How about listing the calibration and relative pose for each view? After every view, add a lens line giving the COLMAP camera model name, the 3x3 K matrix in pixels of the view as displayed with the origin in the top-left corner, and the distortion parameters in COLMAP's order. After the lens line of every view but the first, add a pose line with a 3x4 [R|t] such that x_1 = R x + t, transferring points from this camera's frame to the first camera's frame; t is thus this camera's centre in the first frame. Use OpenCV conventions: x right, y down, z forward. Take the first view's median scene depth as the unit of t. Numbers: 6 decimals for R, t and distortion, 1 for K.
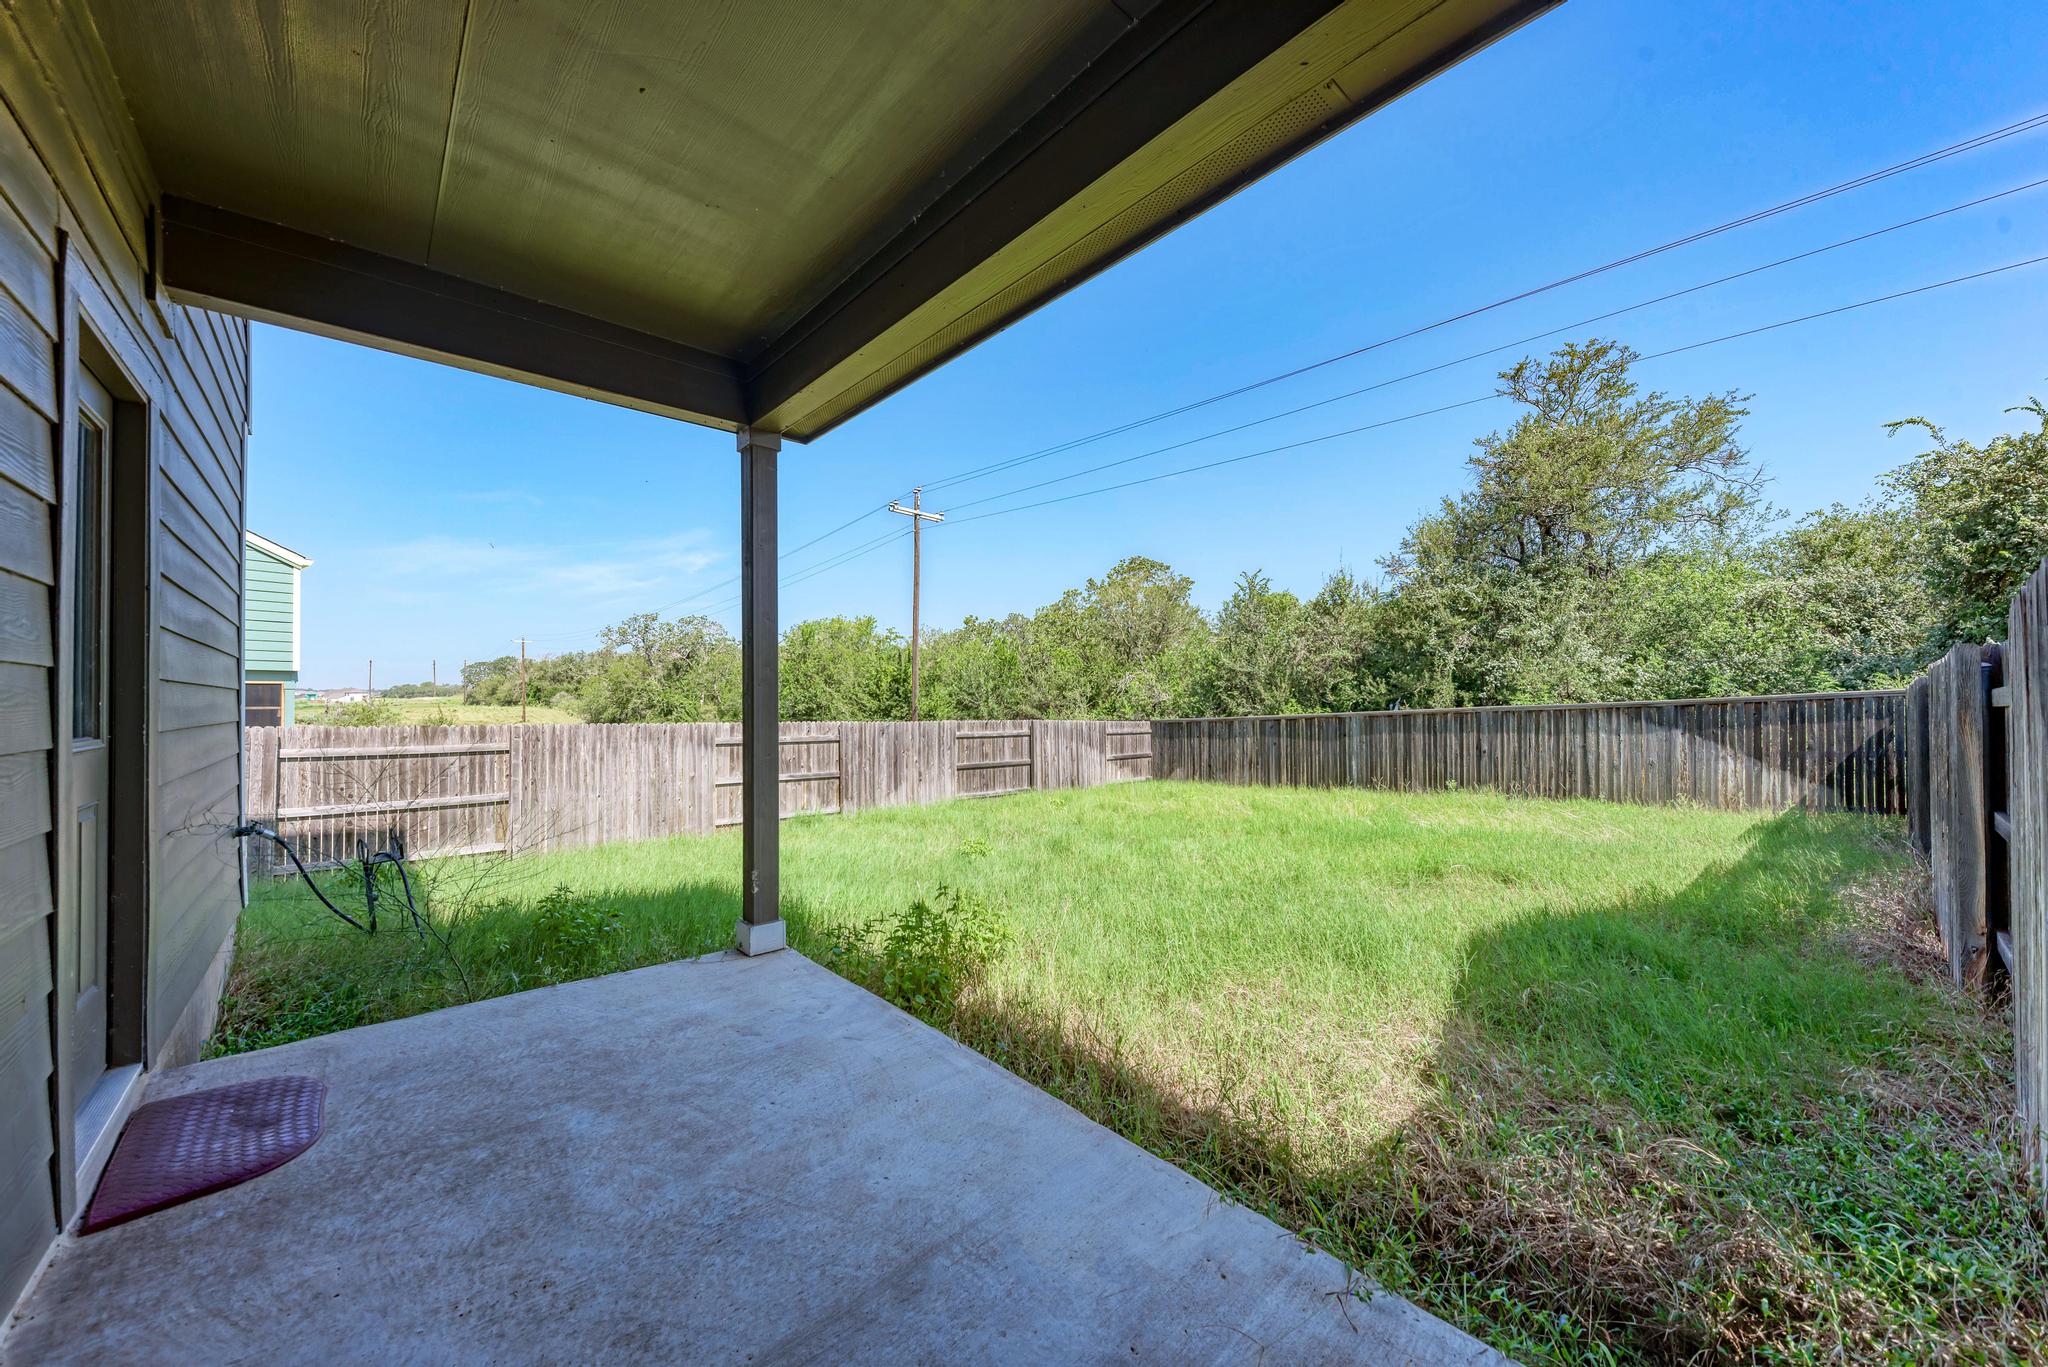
lens RADIAL K [[743.0, 0, 1028.1], [0, 743.0, 695.6], [0, 0, 1]] dist [0.014339, -0.007636]
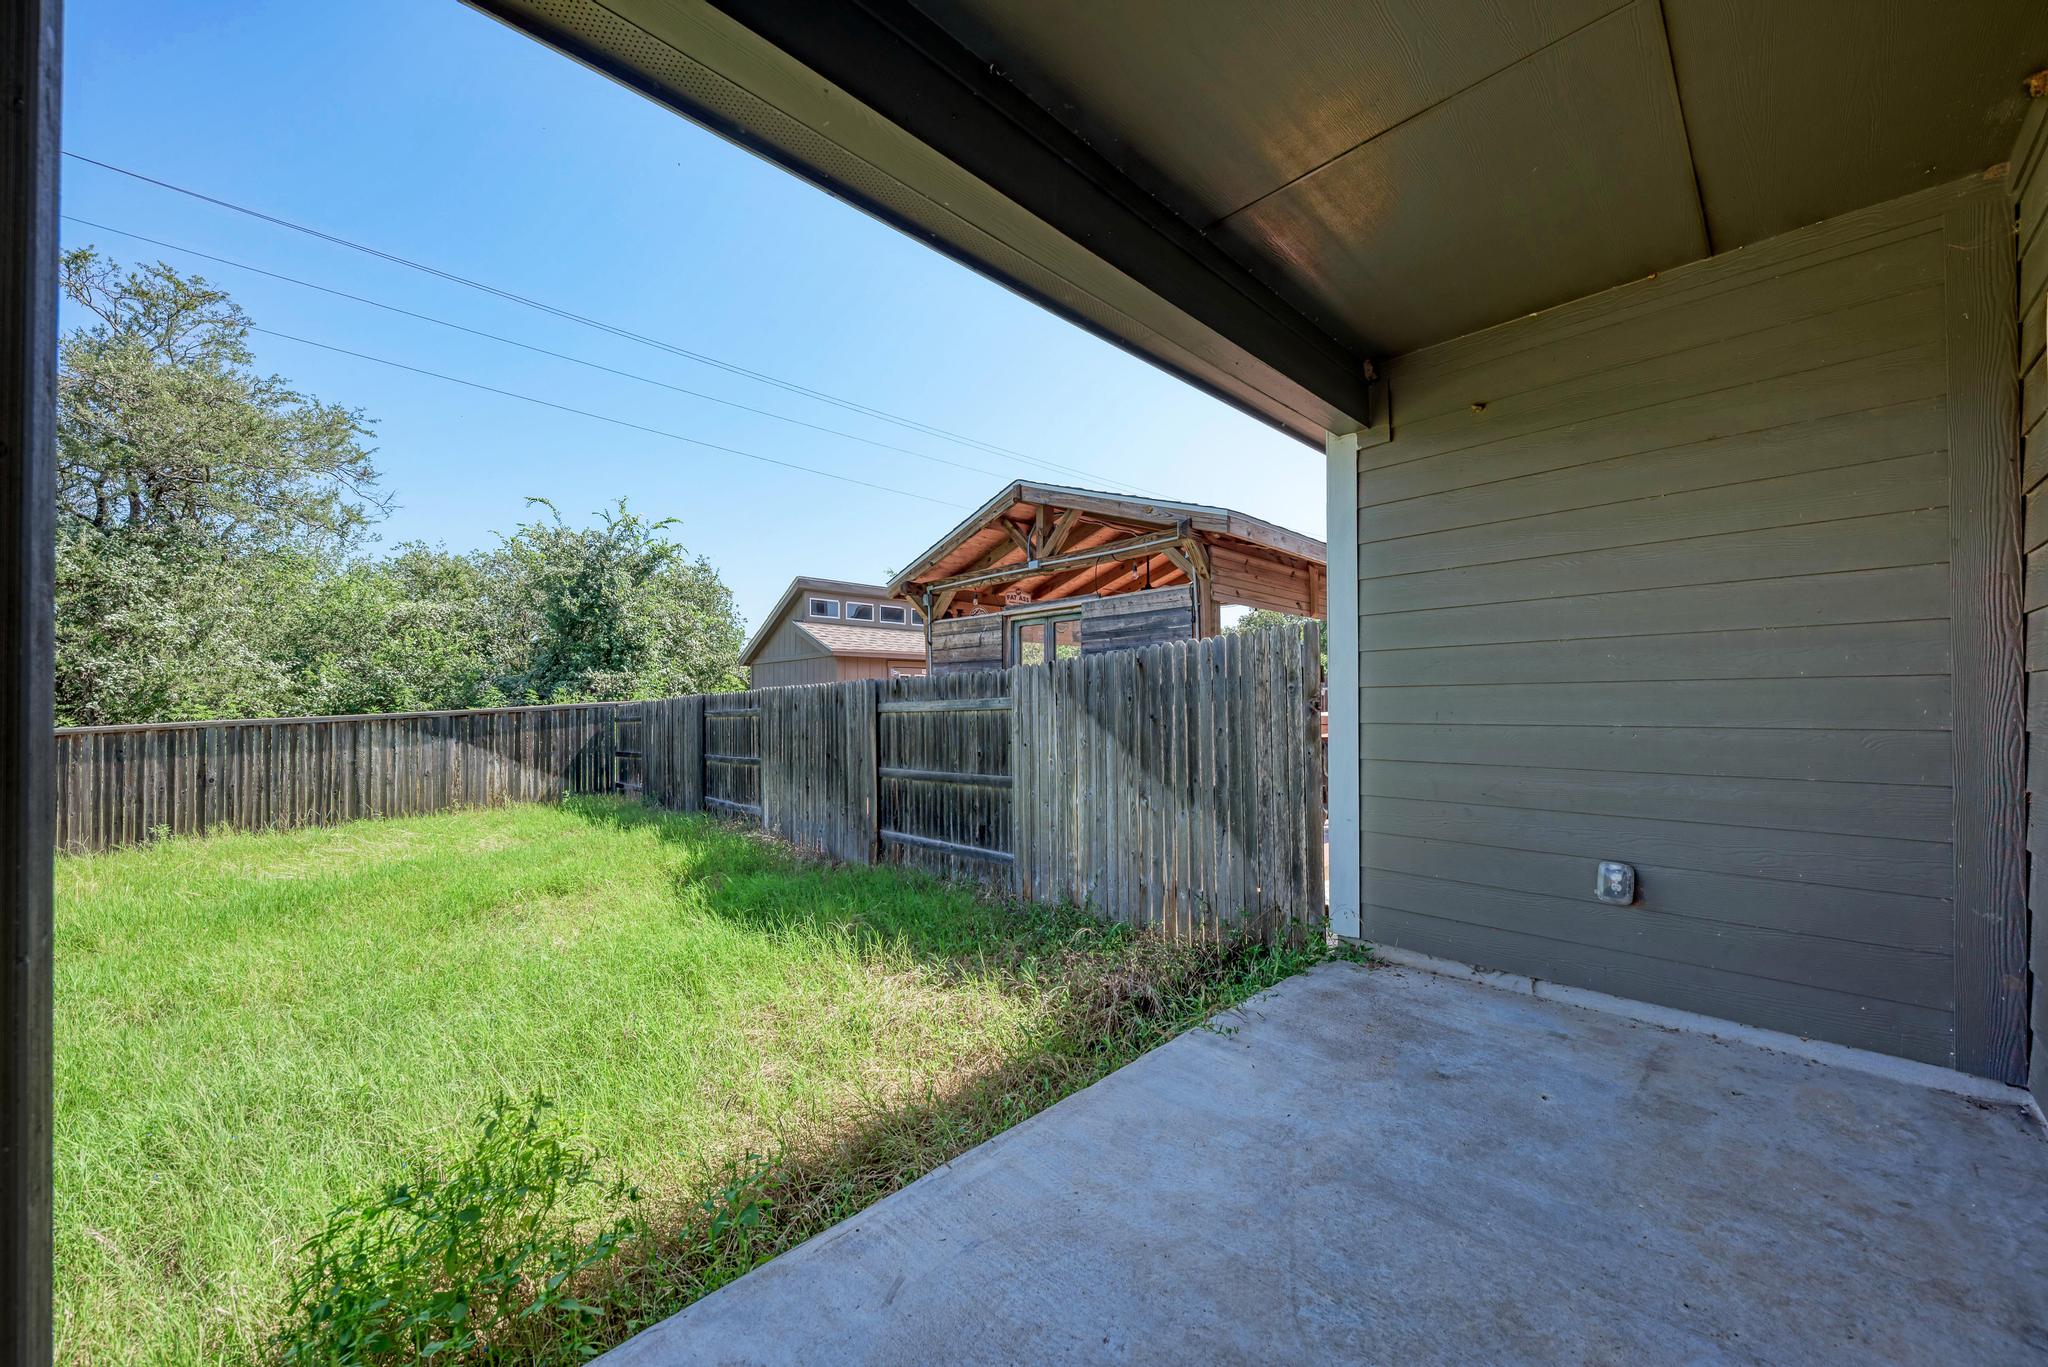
lens RADIAL K [[743.0, 0, 1028.1], [0, 743.0, 695.6], [0, 0, 1]] dist [0.014339, -0.007636]
pose [[-0.044541, 0.016381, 0.998873, -0.199945], [-0.001743, 0.999863, -0.016475, 0.000345], [-0.999006, -0.002475, -0.044506, 0.220939]]
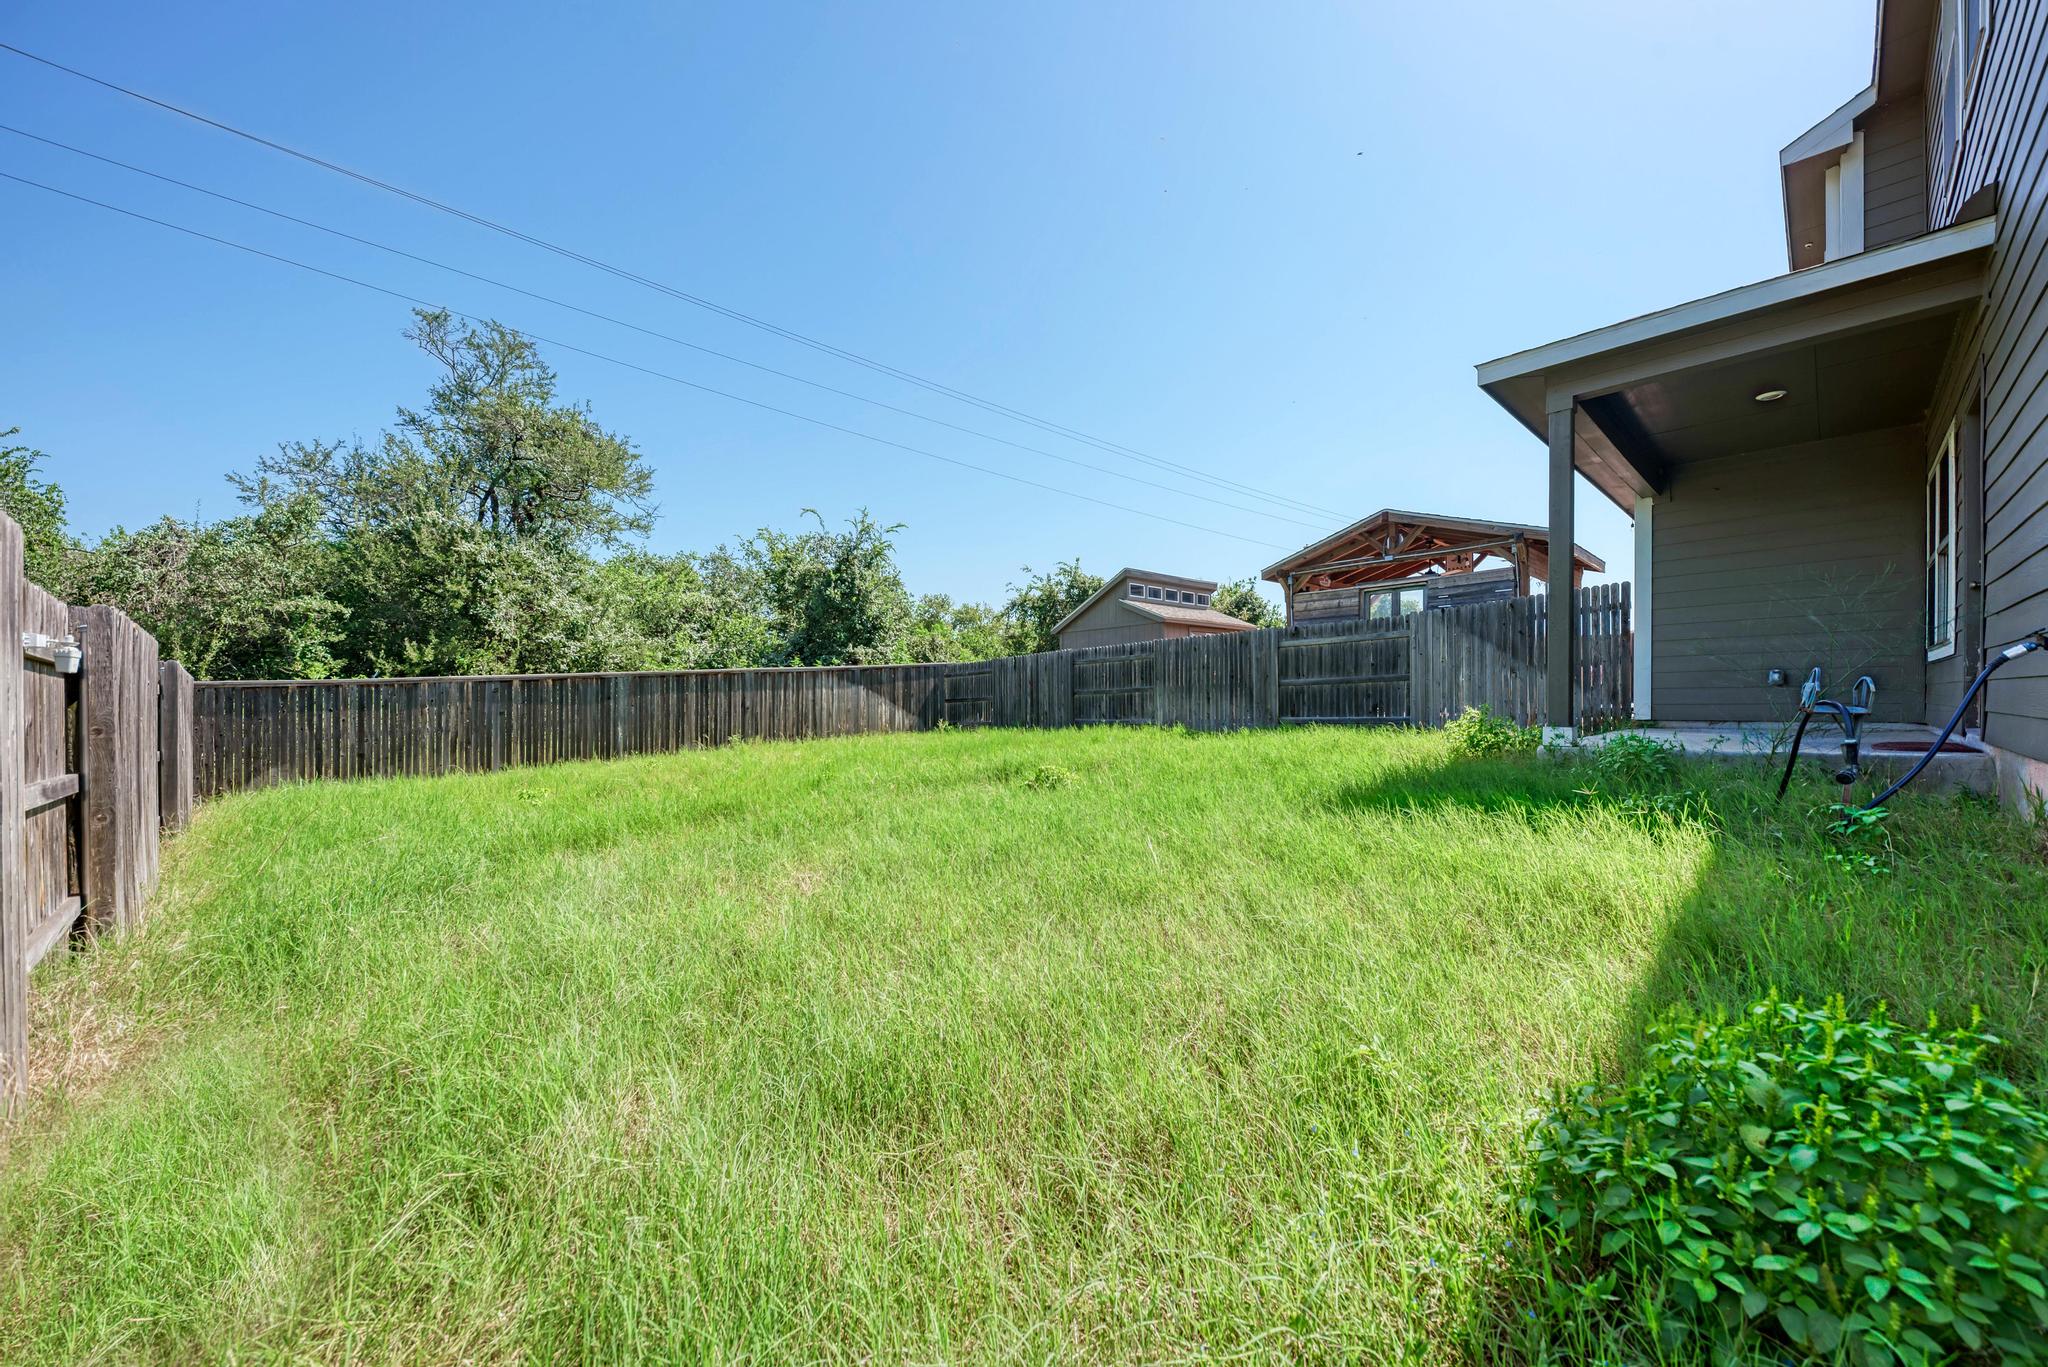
lens RADIAL K [[743.0, 0, 1028.1], [0, 743.0, 695.6], [0, 0, 1]] dist [0.014339, -0.007636]
pose [[-0.029398, 0.011451, 0.999502, -0.566960], [0.002059, 0.999933, -0.011396, 0.076116], [-0.999566, 0.001723, -0.029420, 0.658150]]
